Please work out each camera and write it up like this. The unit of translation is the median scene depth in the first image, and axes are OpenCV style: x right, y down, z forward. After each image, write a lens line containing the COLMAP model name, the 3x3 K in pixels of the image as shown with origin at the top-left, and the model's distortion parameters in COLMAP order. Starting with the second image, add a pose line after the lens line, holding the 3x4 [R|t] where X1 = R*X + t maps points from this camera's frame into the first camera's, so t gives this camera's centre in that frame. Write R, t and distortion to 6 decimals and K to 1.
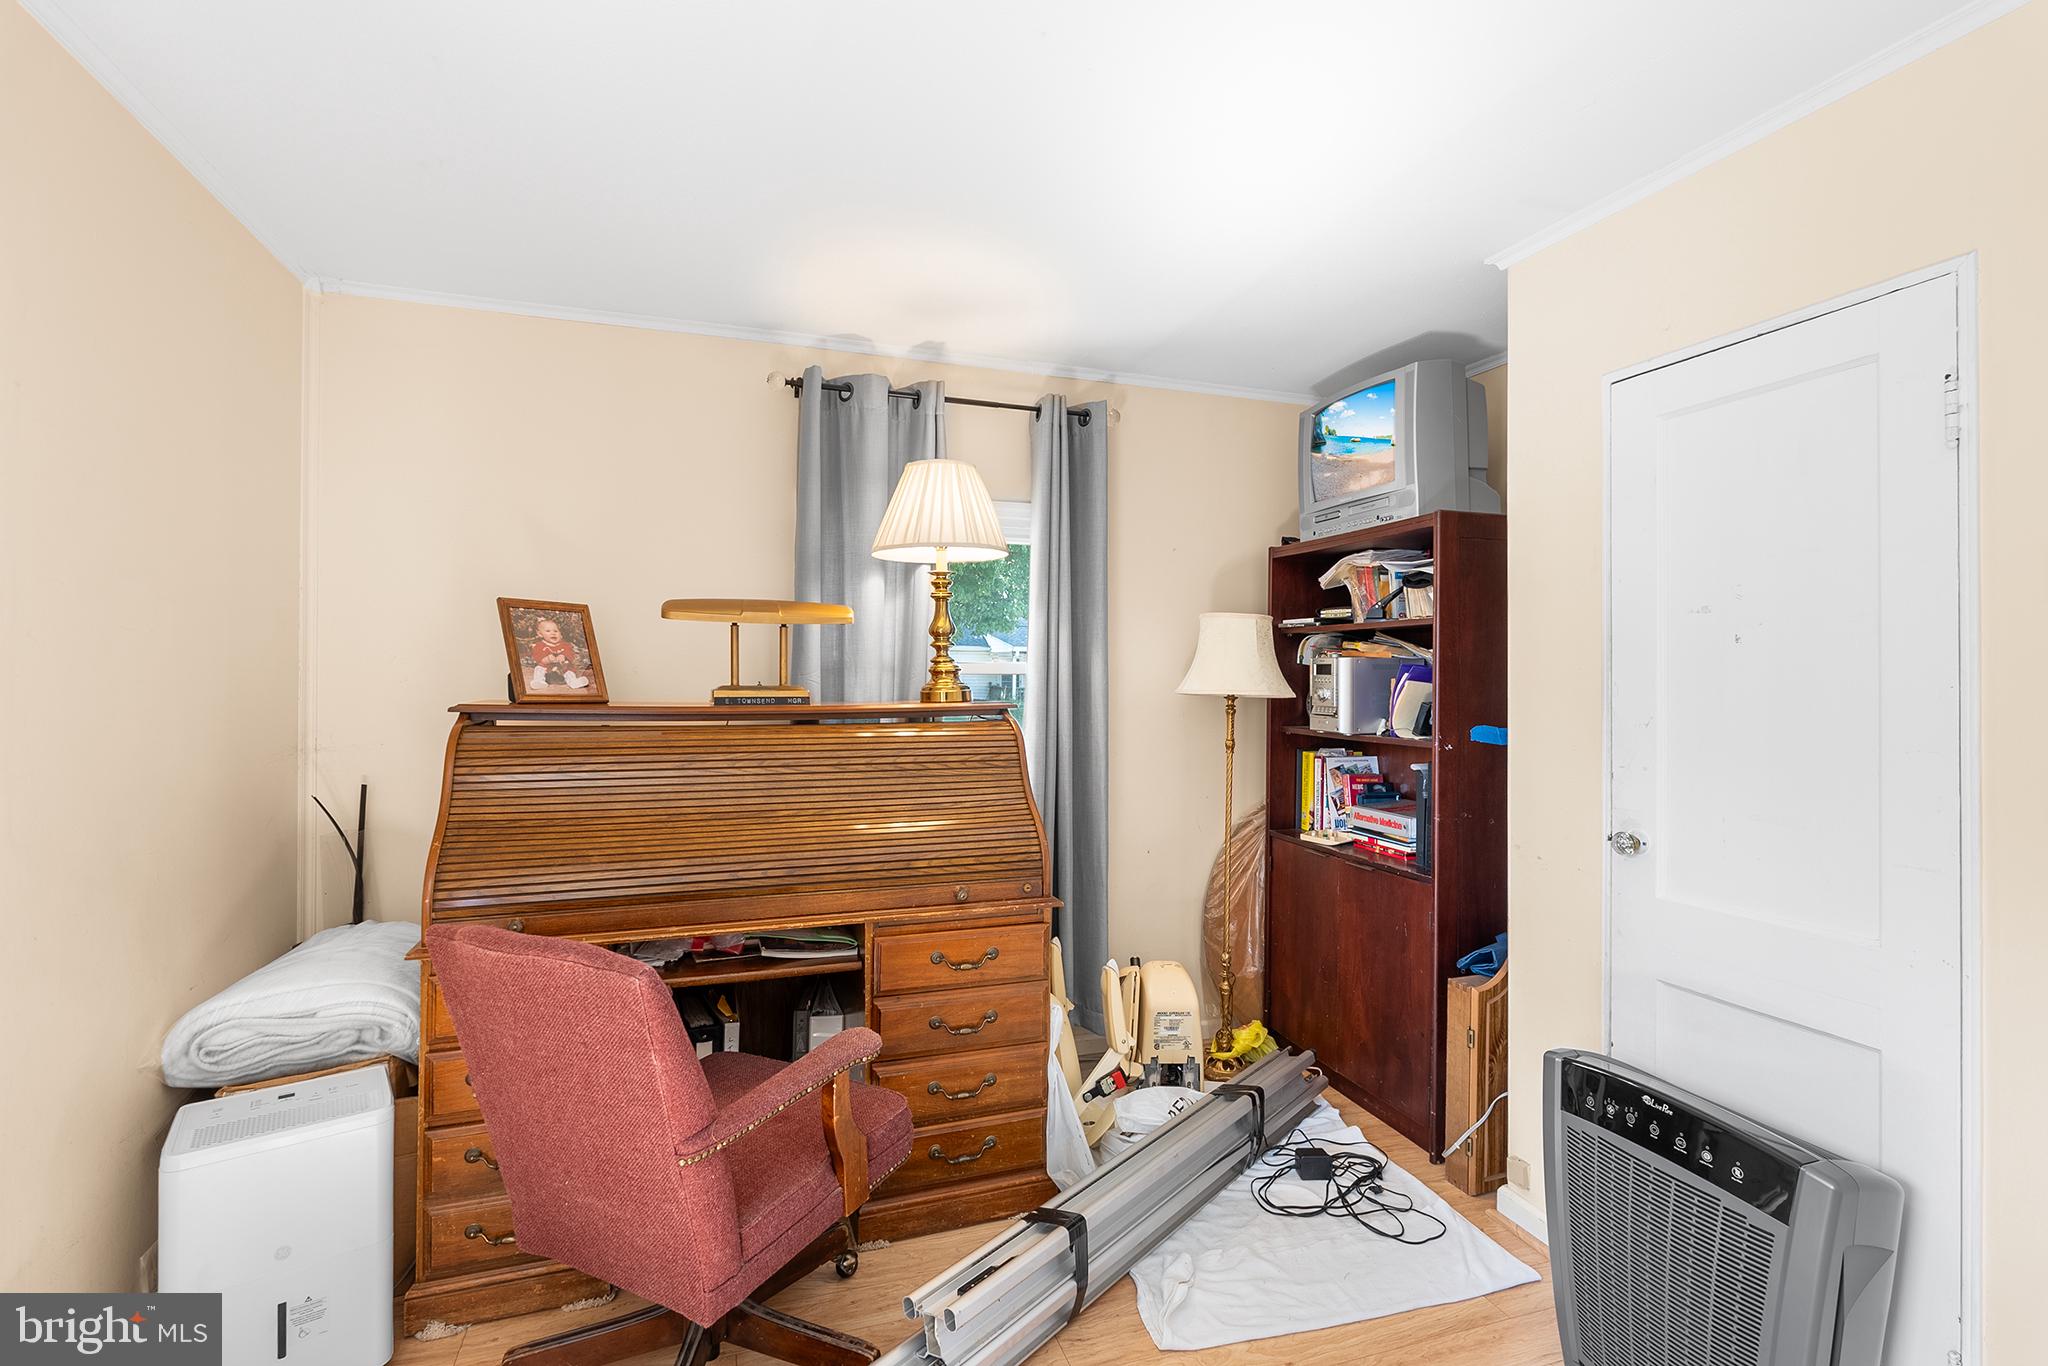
lens RADIAL K [[909.8, 0, 1024.0], [0, 909.8, 683.0], [0, 0, 1]] dist [-0.001067, -0.000163]
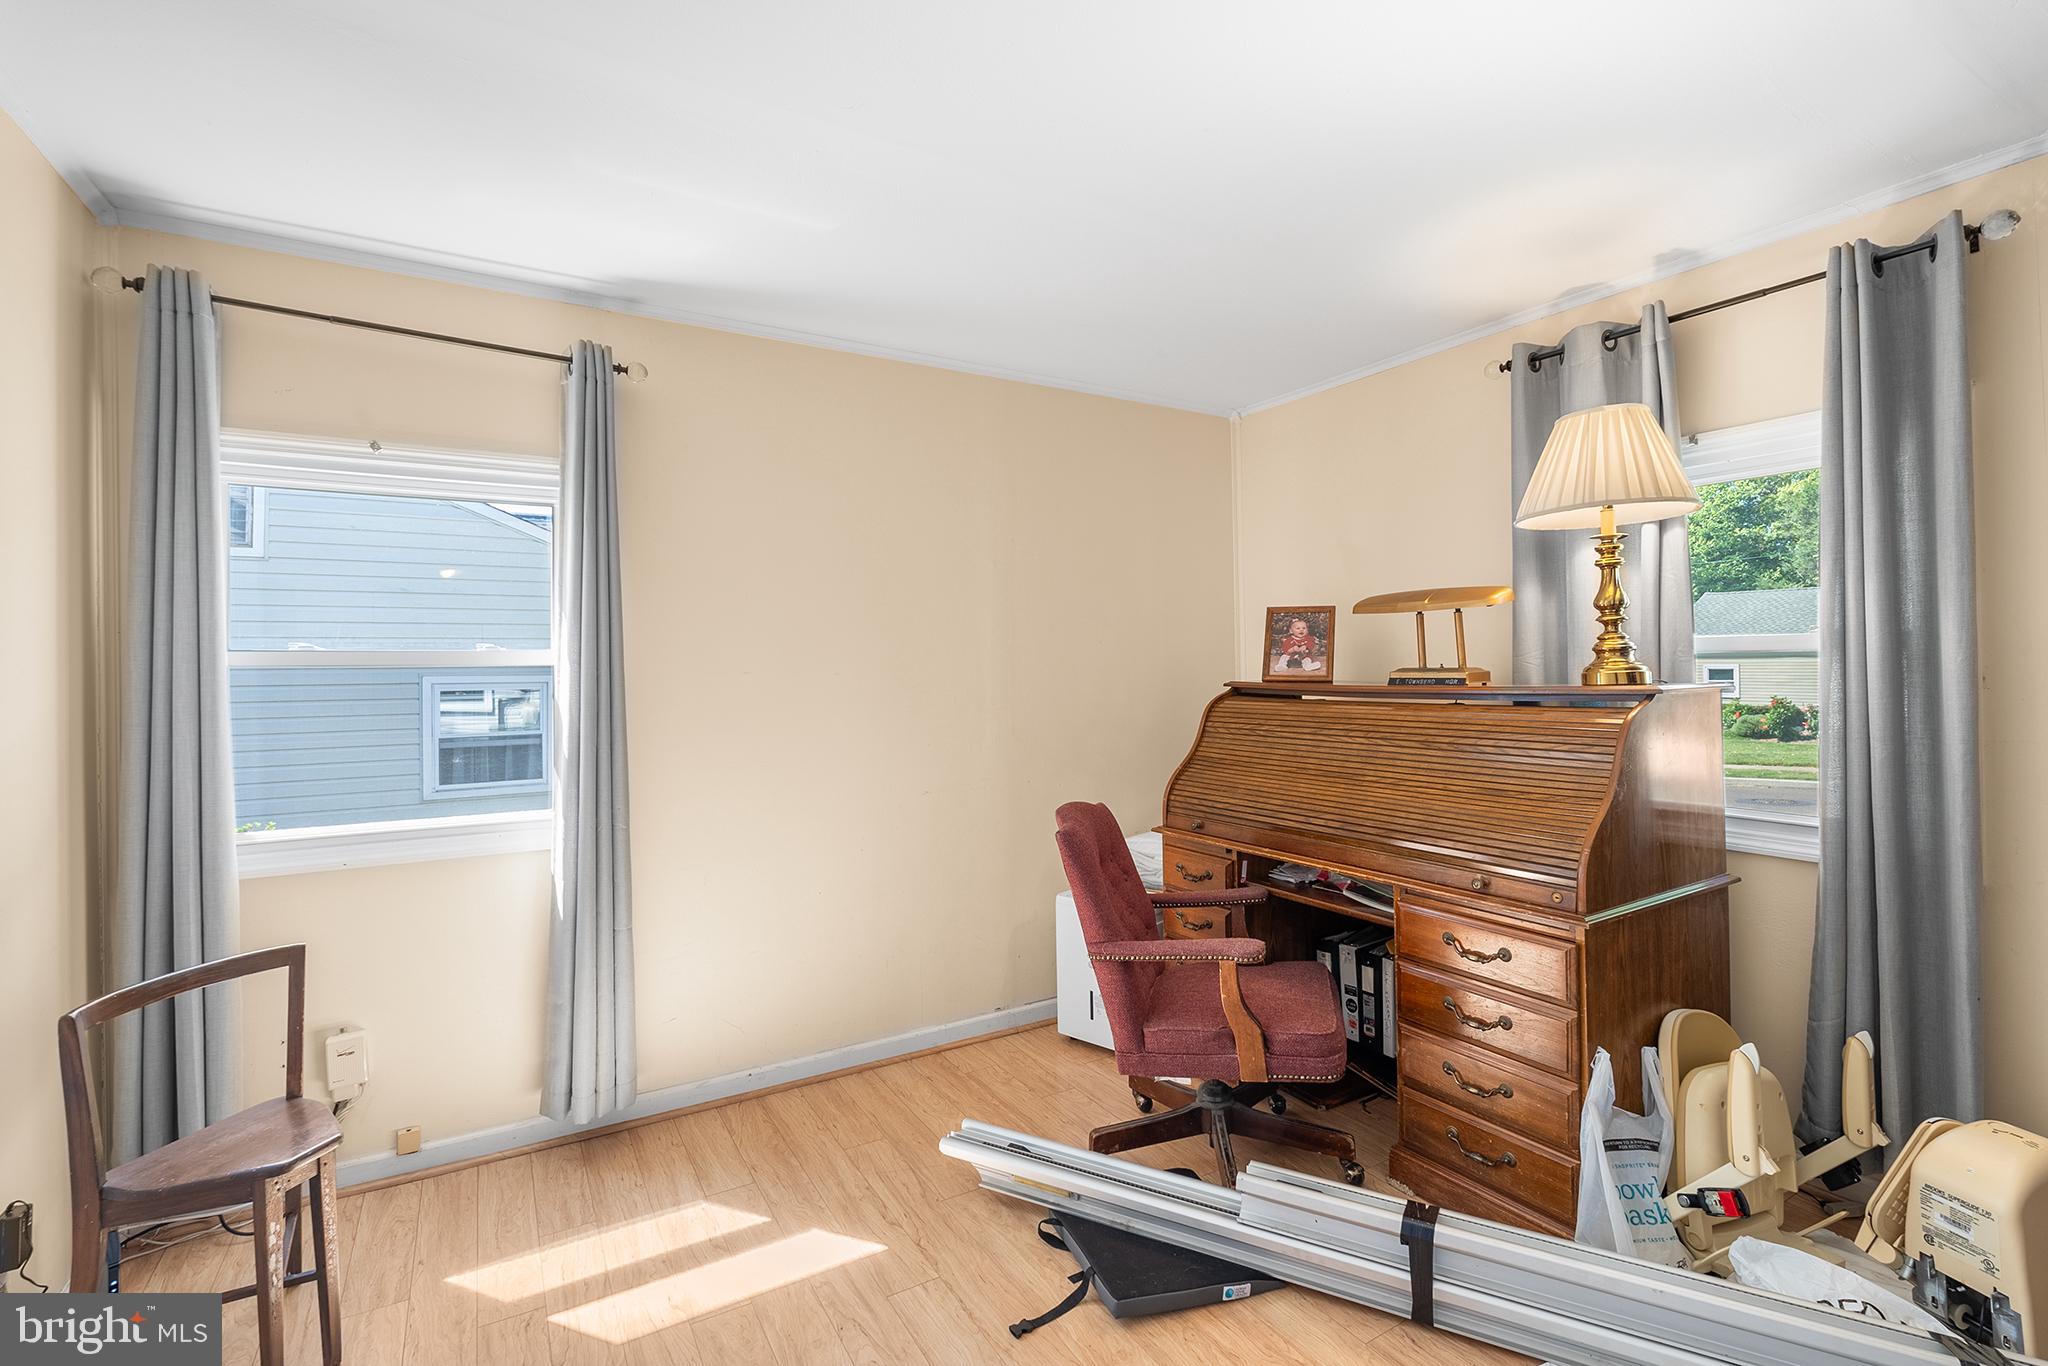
lens RADIAL K [[940.3, 0, 1018.0], [0, 940.3, 662.6], [0, 0, 1]] dist [-0.002961, 0.000327]
pose [[0.212537, -0.012197, -0.977077, 0.700400], [0.007198, 0.999915, -0.010916, 0.005387], [0.977126, -0.004713, 0.212607, 0.271583]]
